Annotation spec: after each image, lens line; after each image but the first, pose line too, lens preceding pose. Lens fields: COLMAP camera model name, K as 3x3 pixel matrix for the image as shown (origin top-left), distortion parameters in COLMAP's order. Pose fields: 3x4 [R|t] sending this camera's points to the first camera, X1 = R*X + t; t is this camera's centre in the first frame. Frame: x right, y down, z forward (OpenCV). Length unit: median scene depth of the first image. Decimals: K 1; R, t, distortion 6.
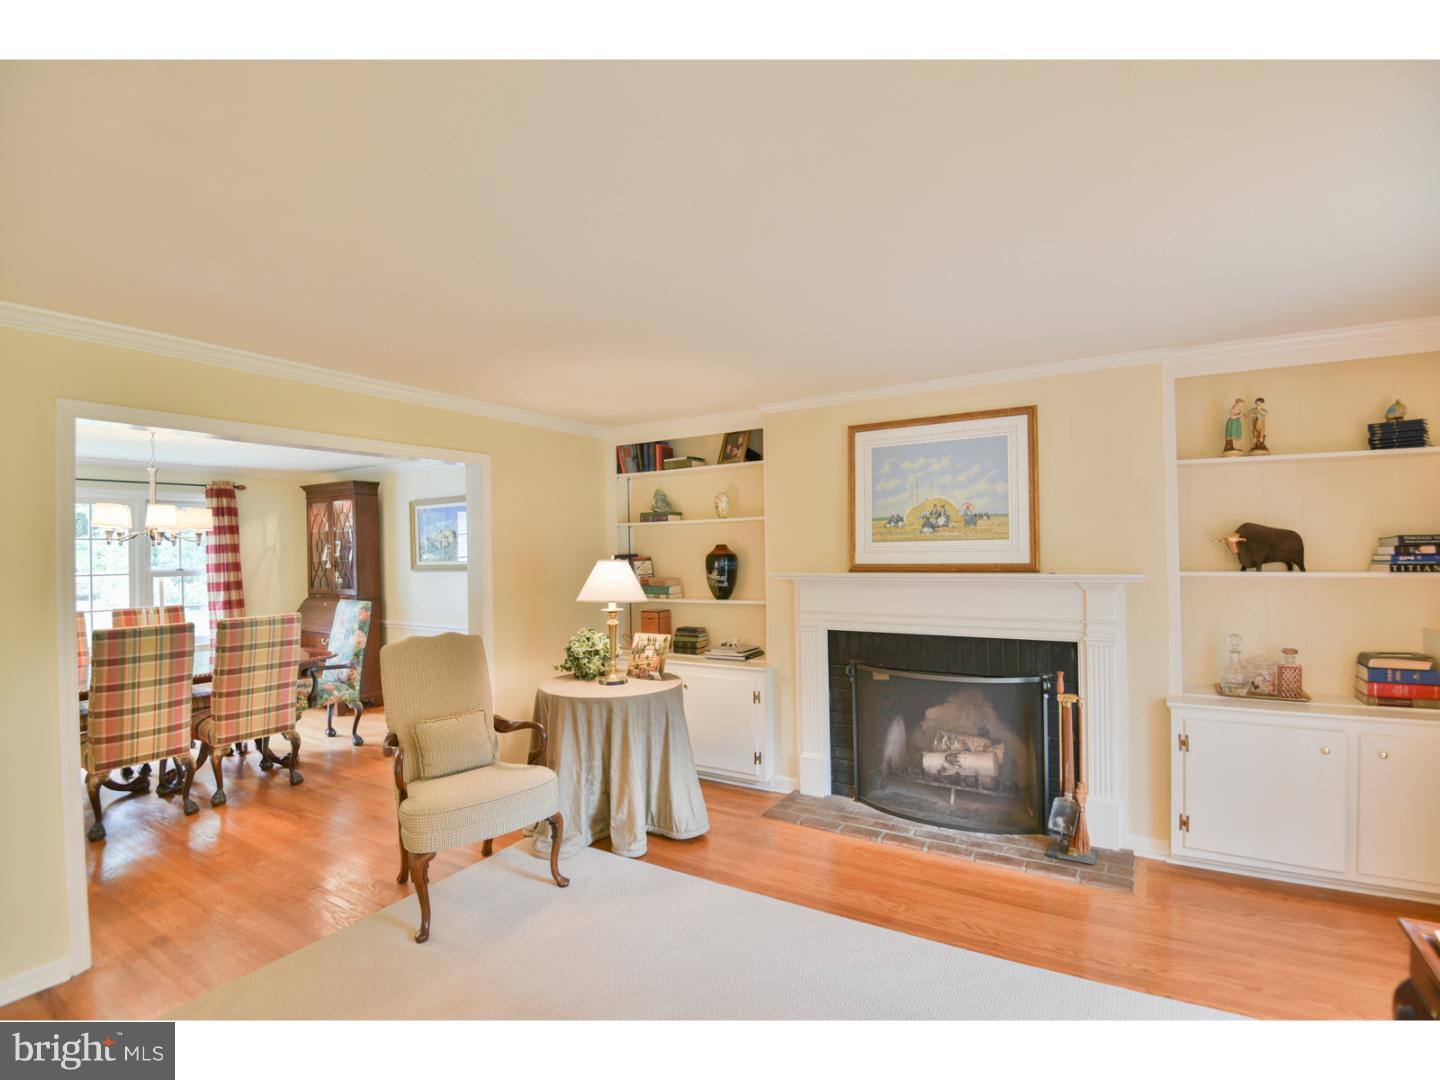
lens RADIAL K [[687.9, 0, 720.0], [0, 687.9, 540.0], [0, 0, 1]] dist [0.001349, -0.035040]
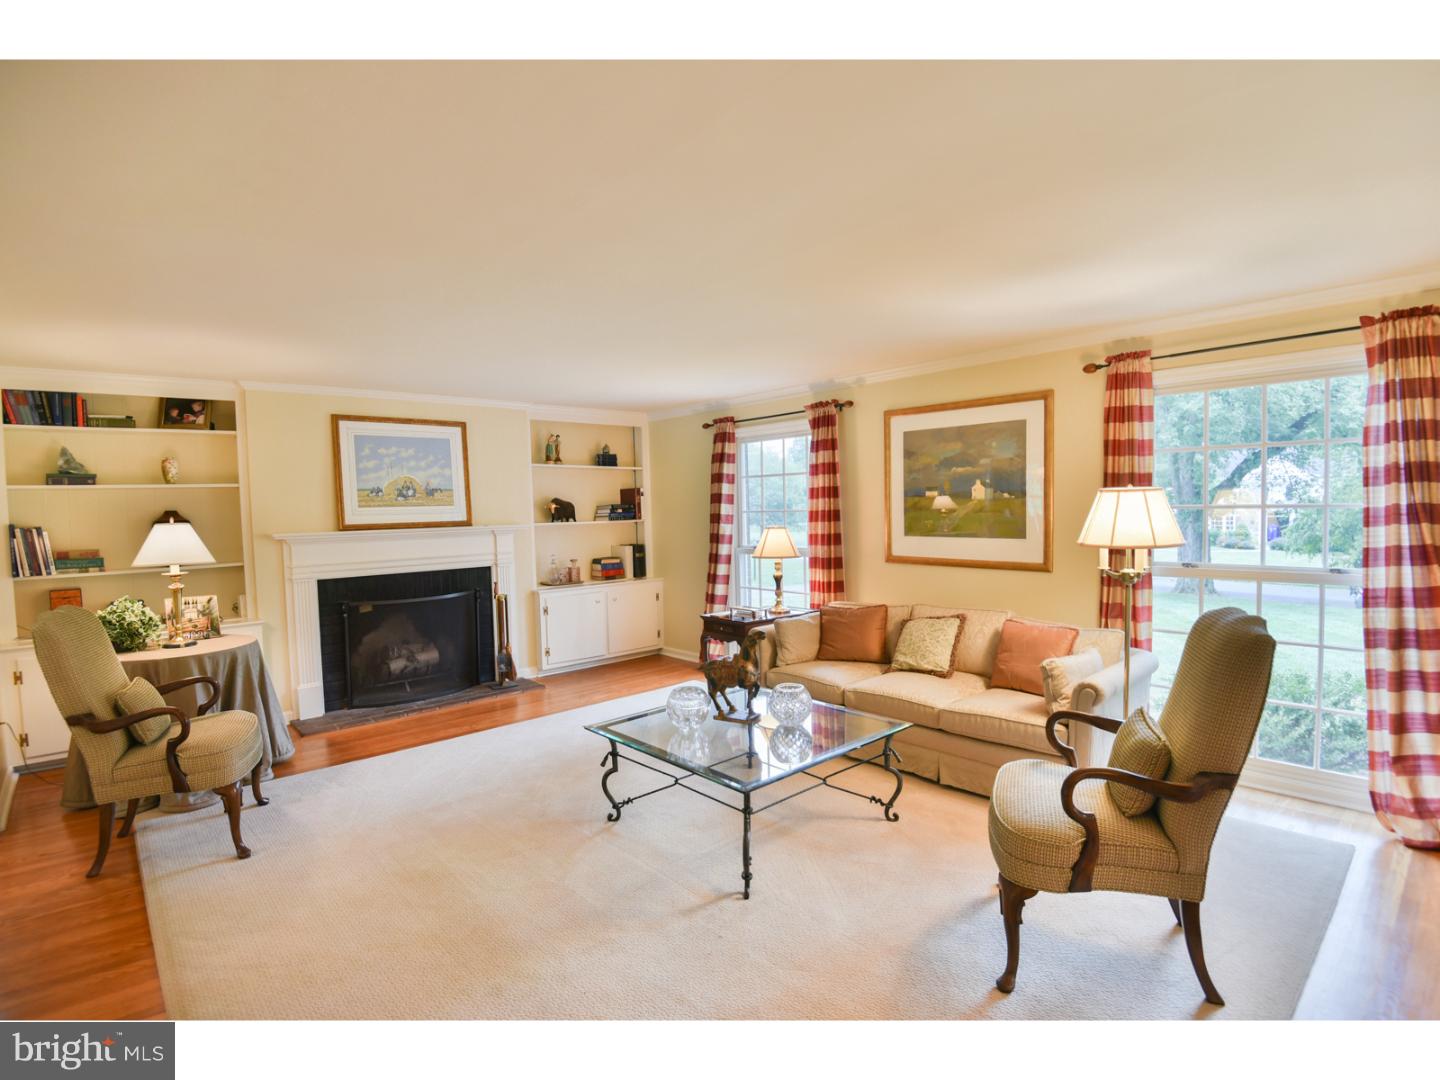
lens RADIAL K [[672.8, 0, 720.0], [0, 672.8, 540.0], [0, 0, 1]] dist [-0.003504, -0.022401]
pose [[0.294857, -0.037276, 0.954814, -0.834197], [0.010424, 0.999305, 0.035794, 0.027984], [-0.955485, -0.000601, 0.295041, -0.031627]]
